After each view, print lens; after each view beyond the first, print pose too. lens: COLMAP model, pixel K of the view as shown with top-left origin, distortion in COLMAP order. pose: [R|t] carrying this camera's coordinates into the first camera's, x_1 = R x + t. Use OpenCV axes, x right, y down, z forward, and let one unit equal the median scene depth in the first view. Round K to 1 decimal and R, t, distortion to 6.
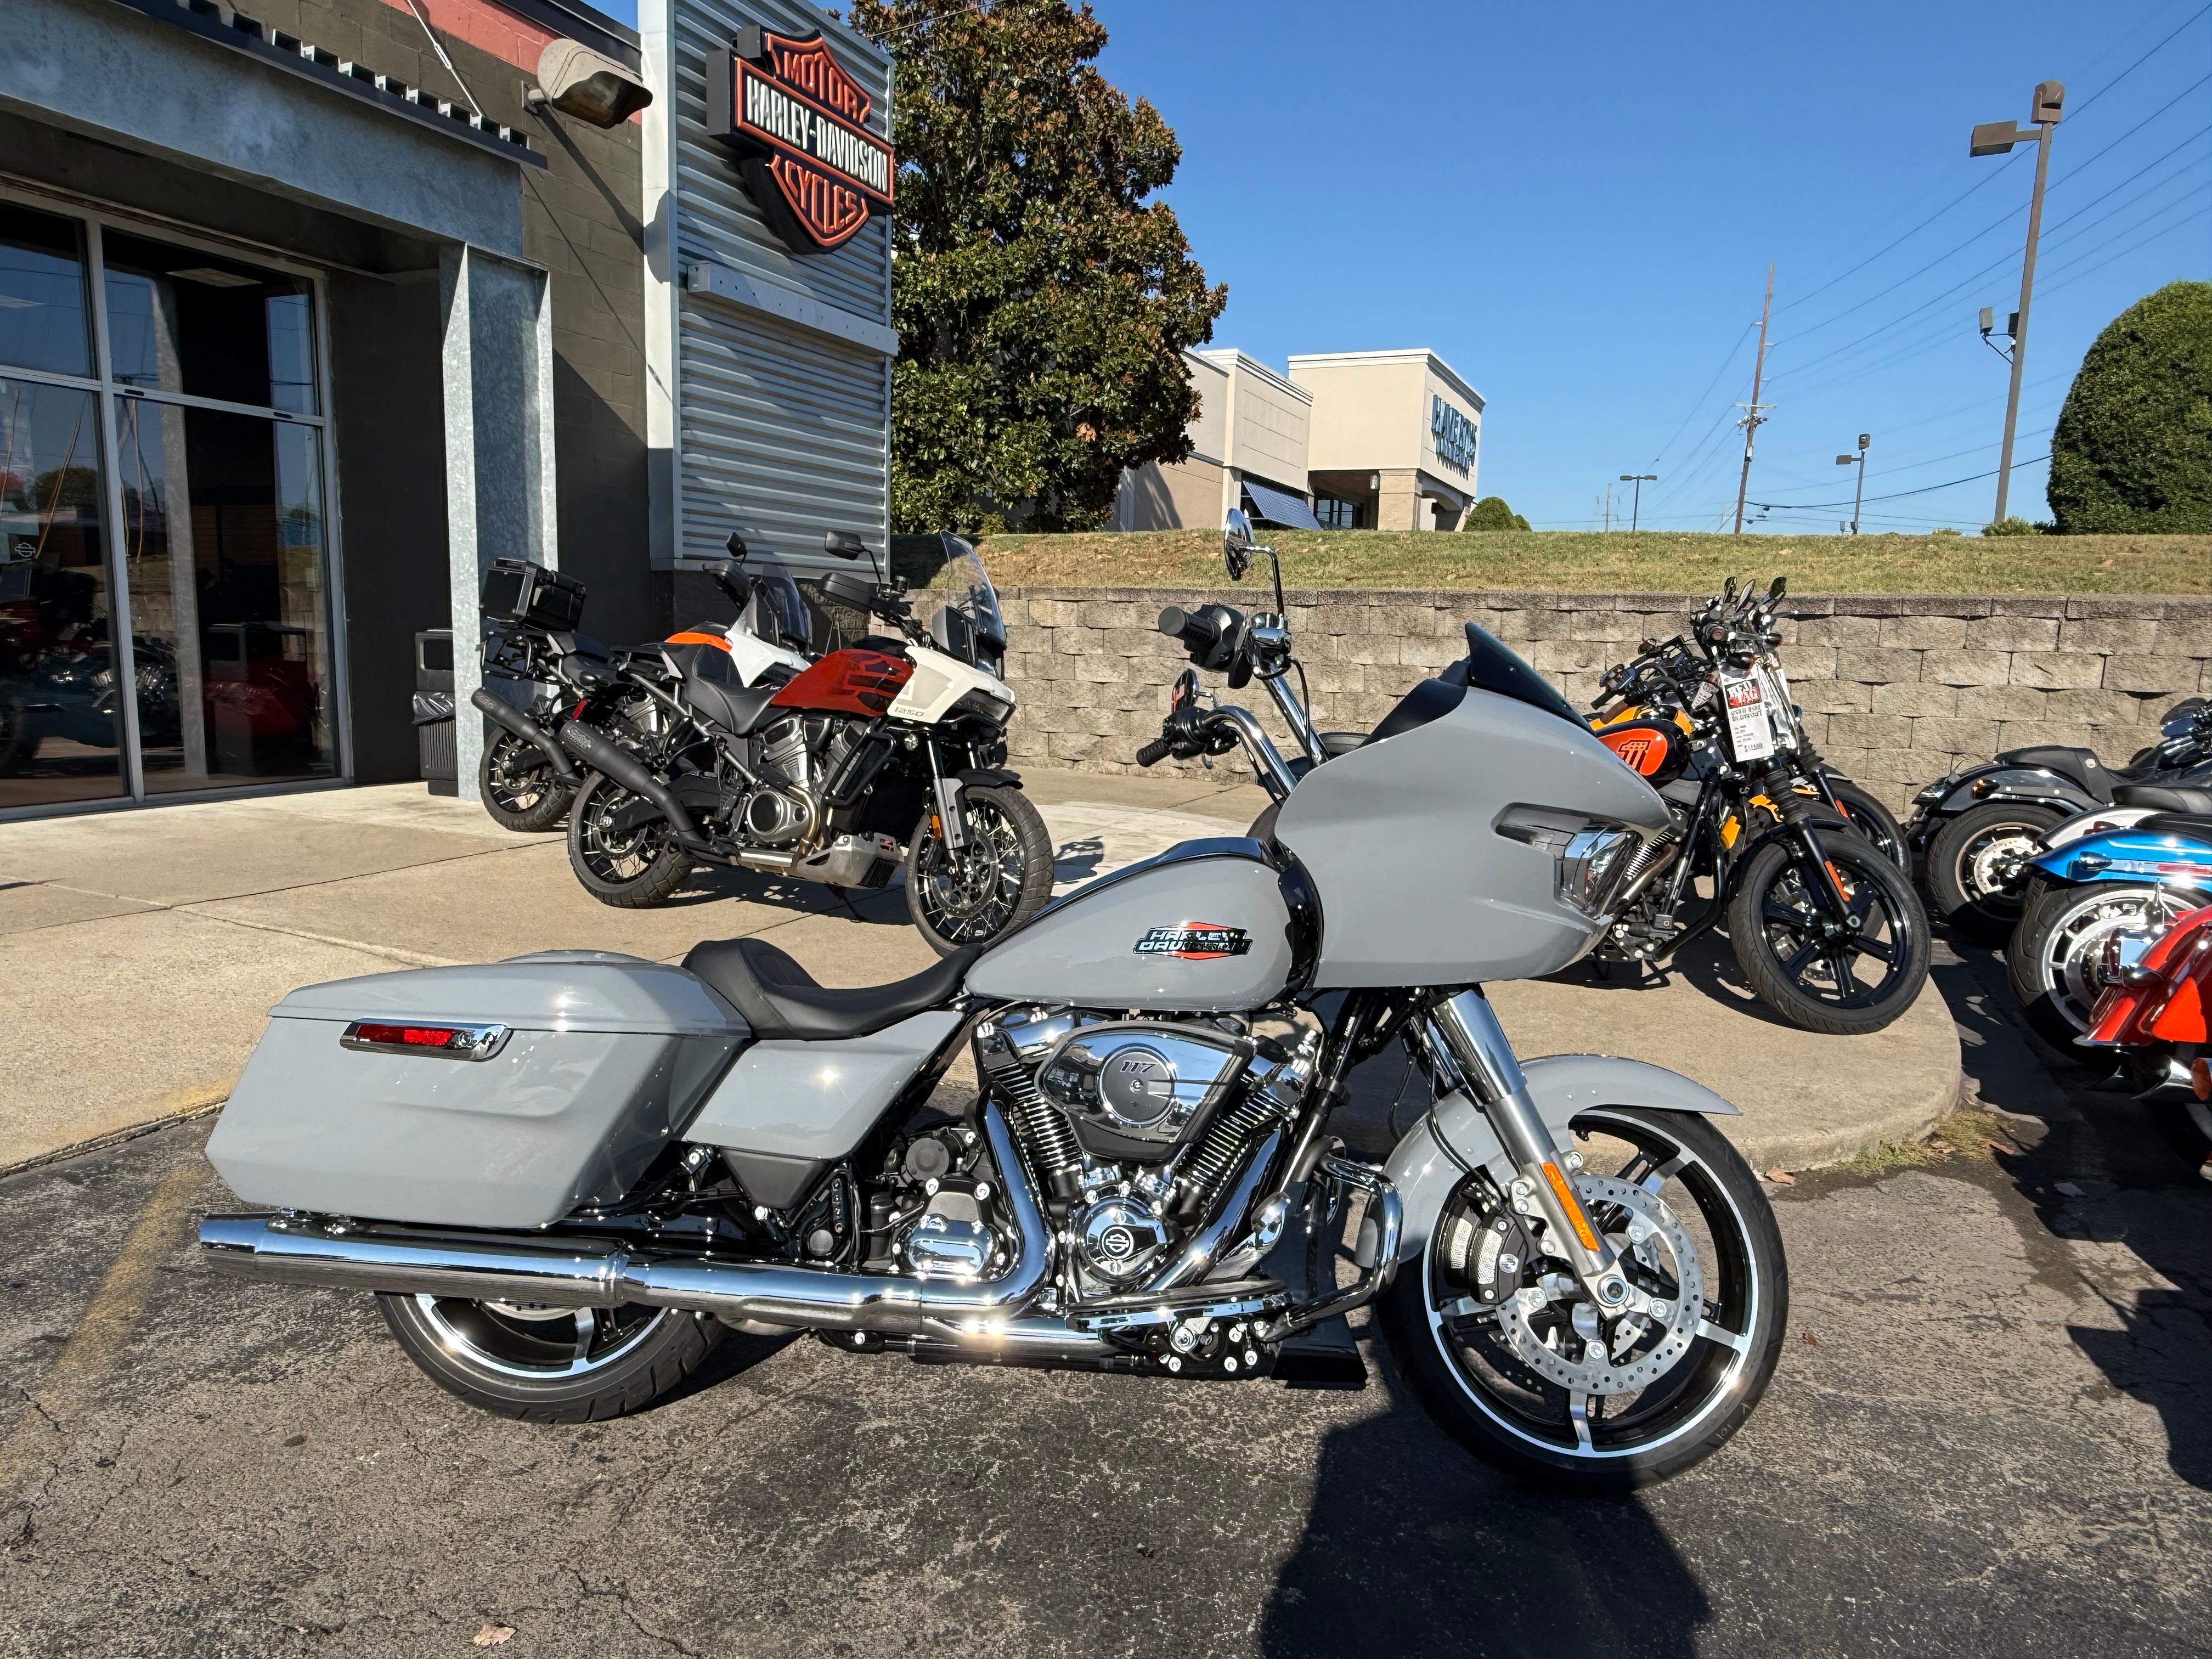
lens RADIAL K [[1467.8, 0, 1097.7], [0, 1467.8, 842.2], [0, 0, 1]] dist [-0.000645, 0.001940]
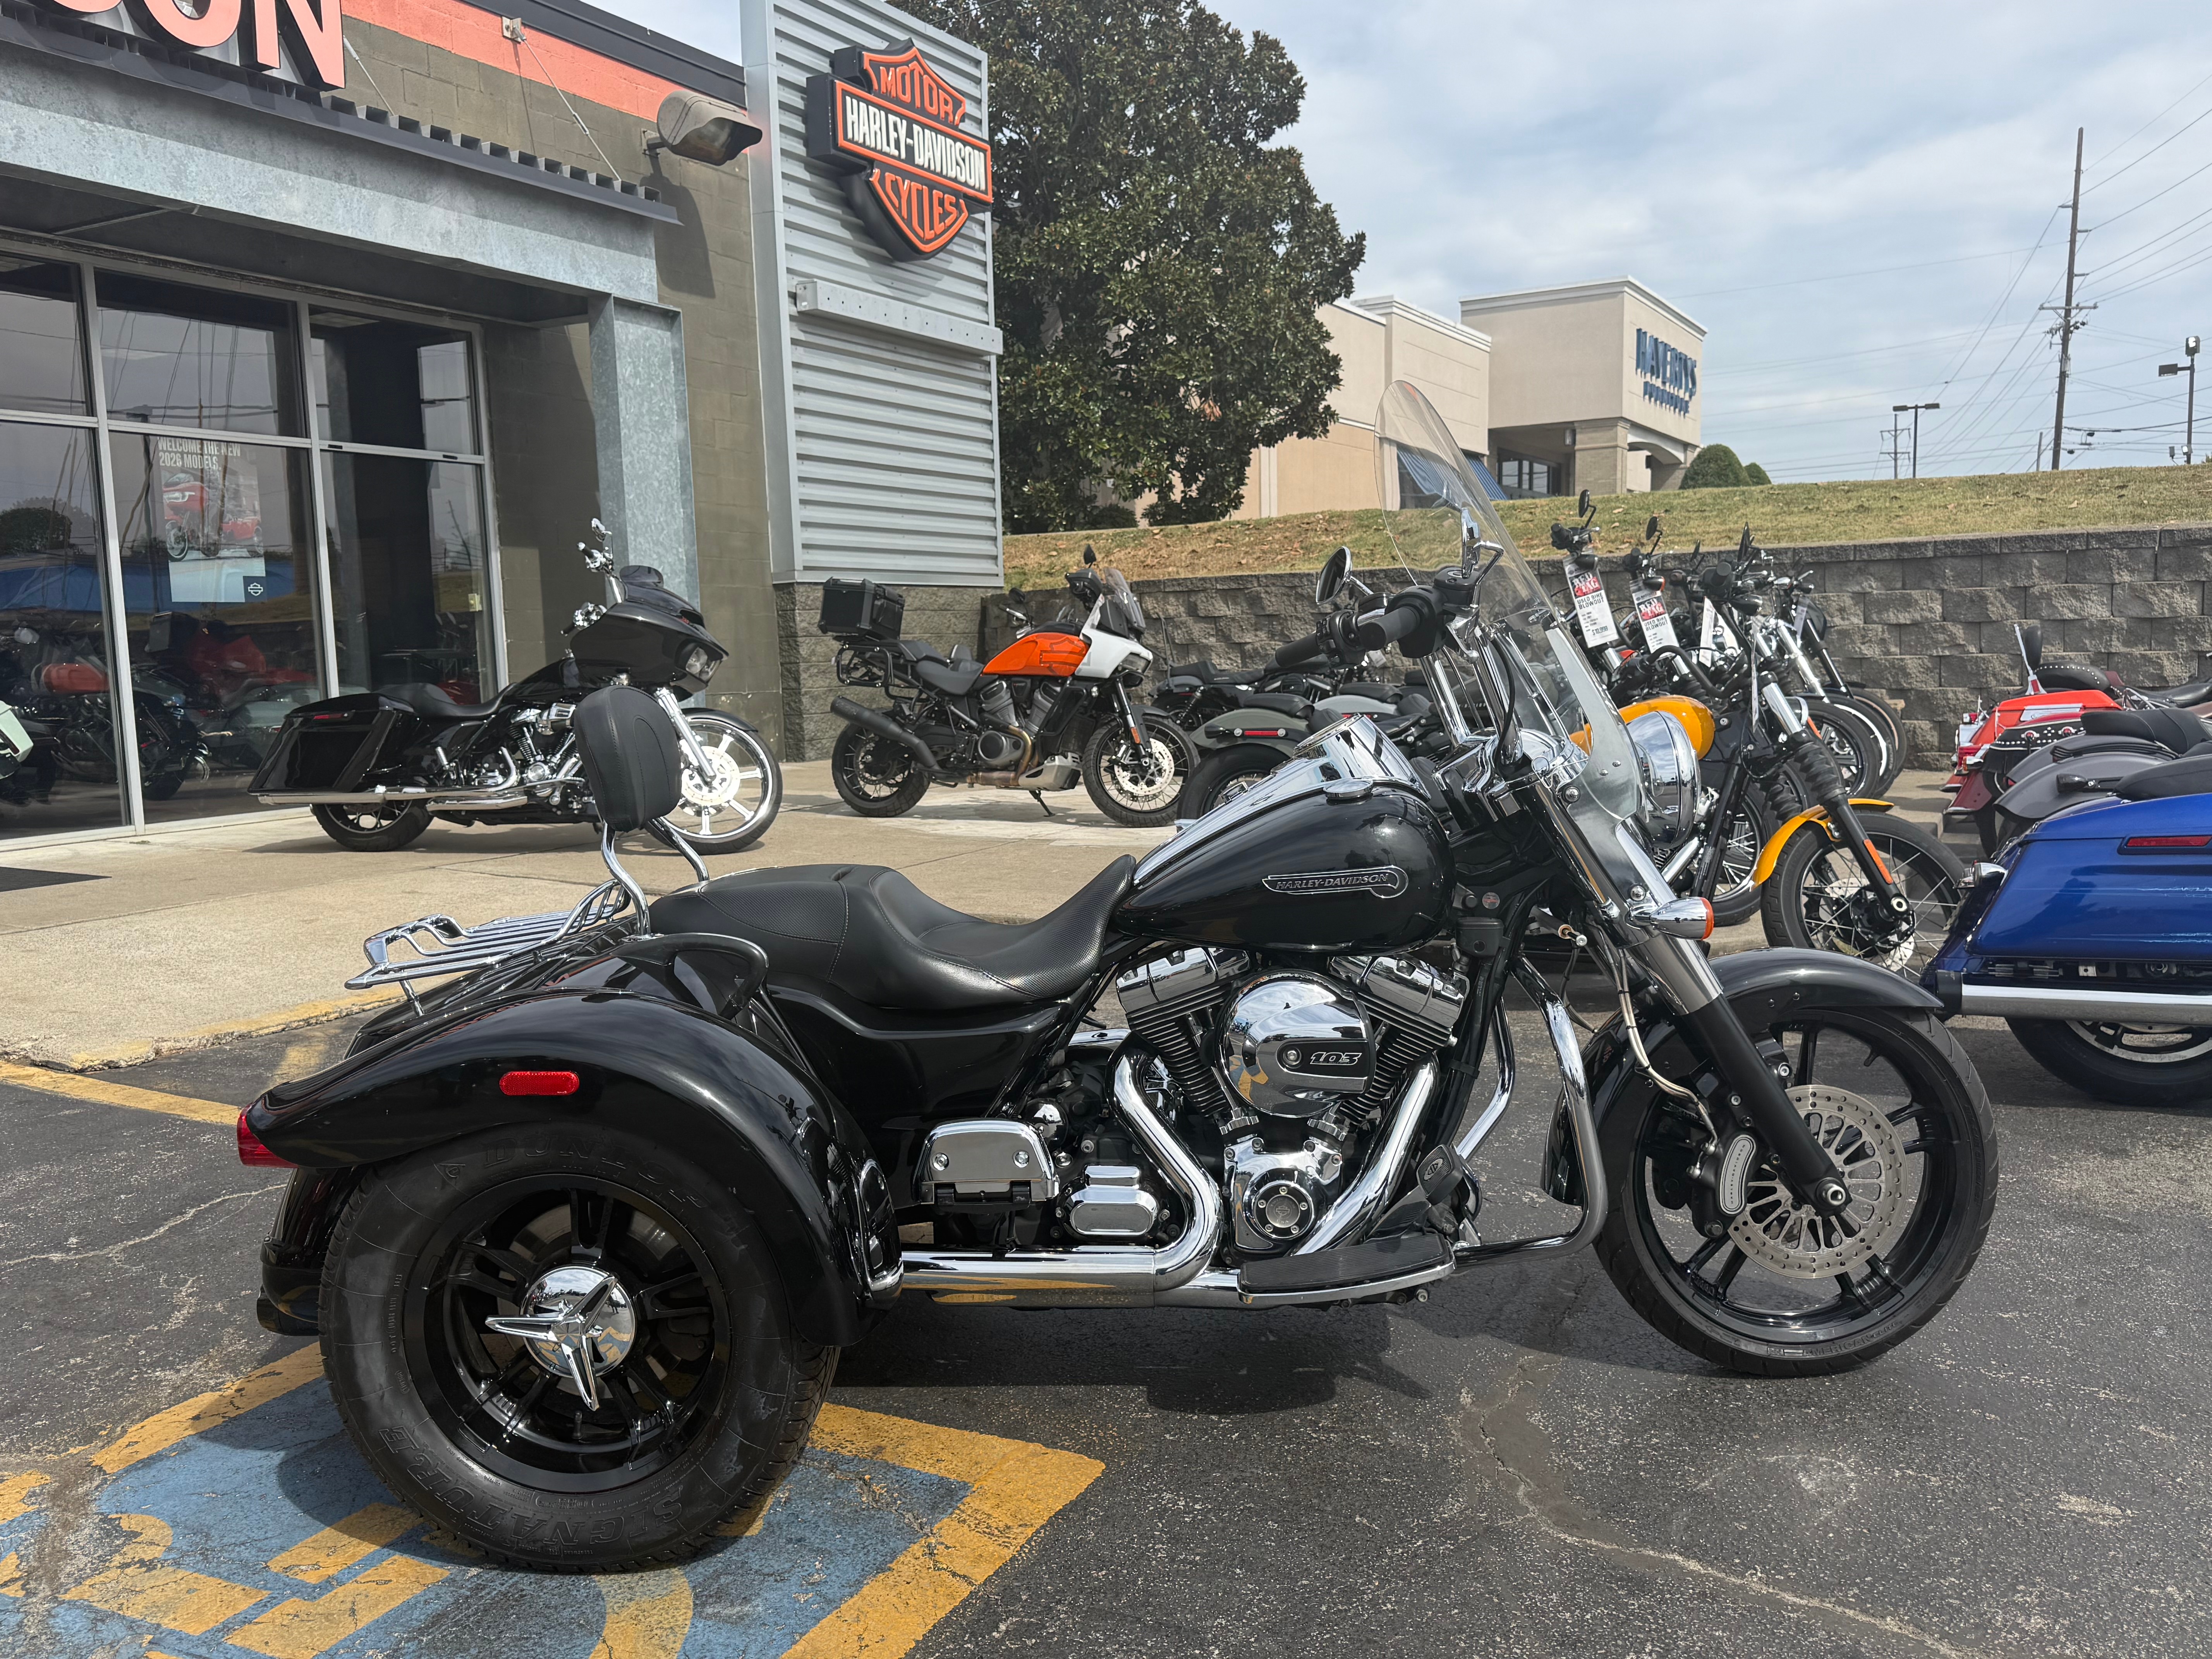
lens RADIAL K [[1827.8, 0, 1111.8], [0, 1827.8, 835.1], [0, 0, 1]] dist [0.068167, -0.109038]
pose [[0.995207, -0.043270, -0.087692, 0.045539], [0.039961, 0.998434, -0.039136, 0.063245], [0.089248, 0.035444, 0.995379, -0.308761]]
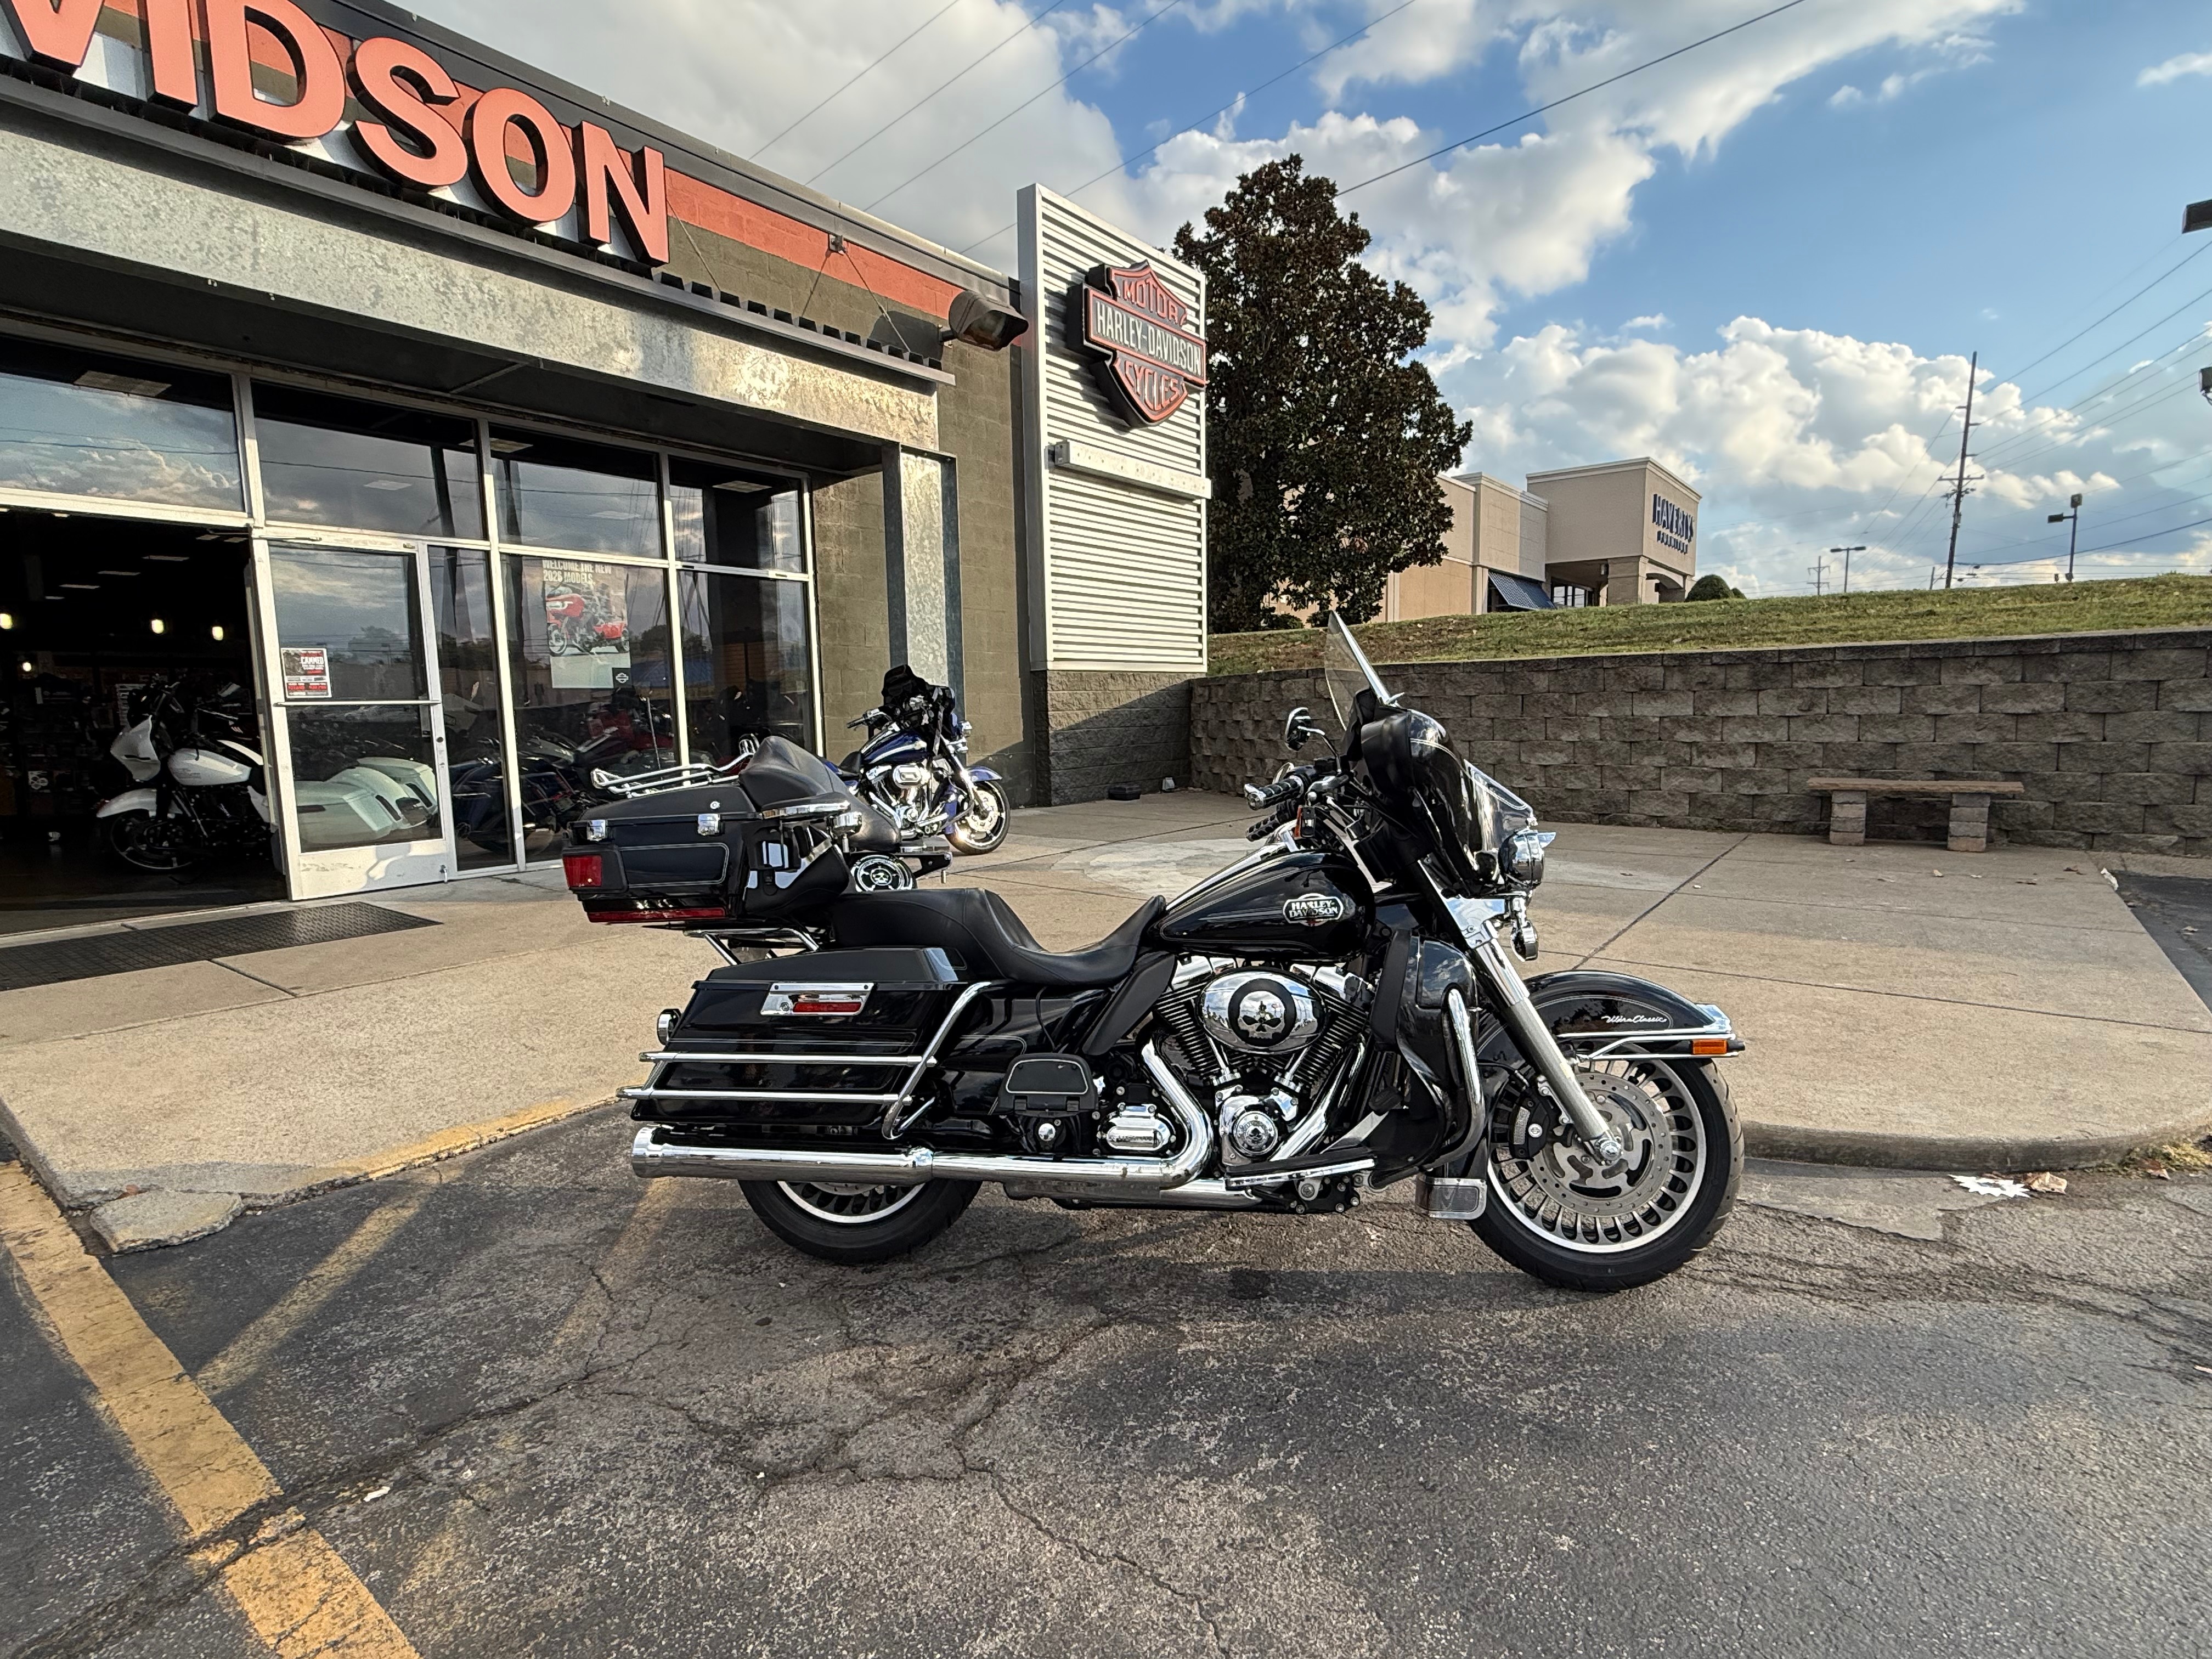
lens RADIAL K [[1124.7, 0, 1103.4], [0, 1124.7, 834.2], [0, 0, 1]] dist [0.001835, 0.000052]
pose [[0.971947, -0.018459, -0.234474, 0.000669], [0.010959, 0.999387, -0.033249, 0.000408], [0.234944, 0.029746, 0.971554, 0.017406]]
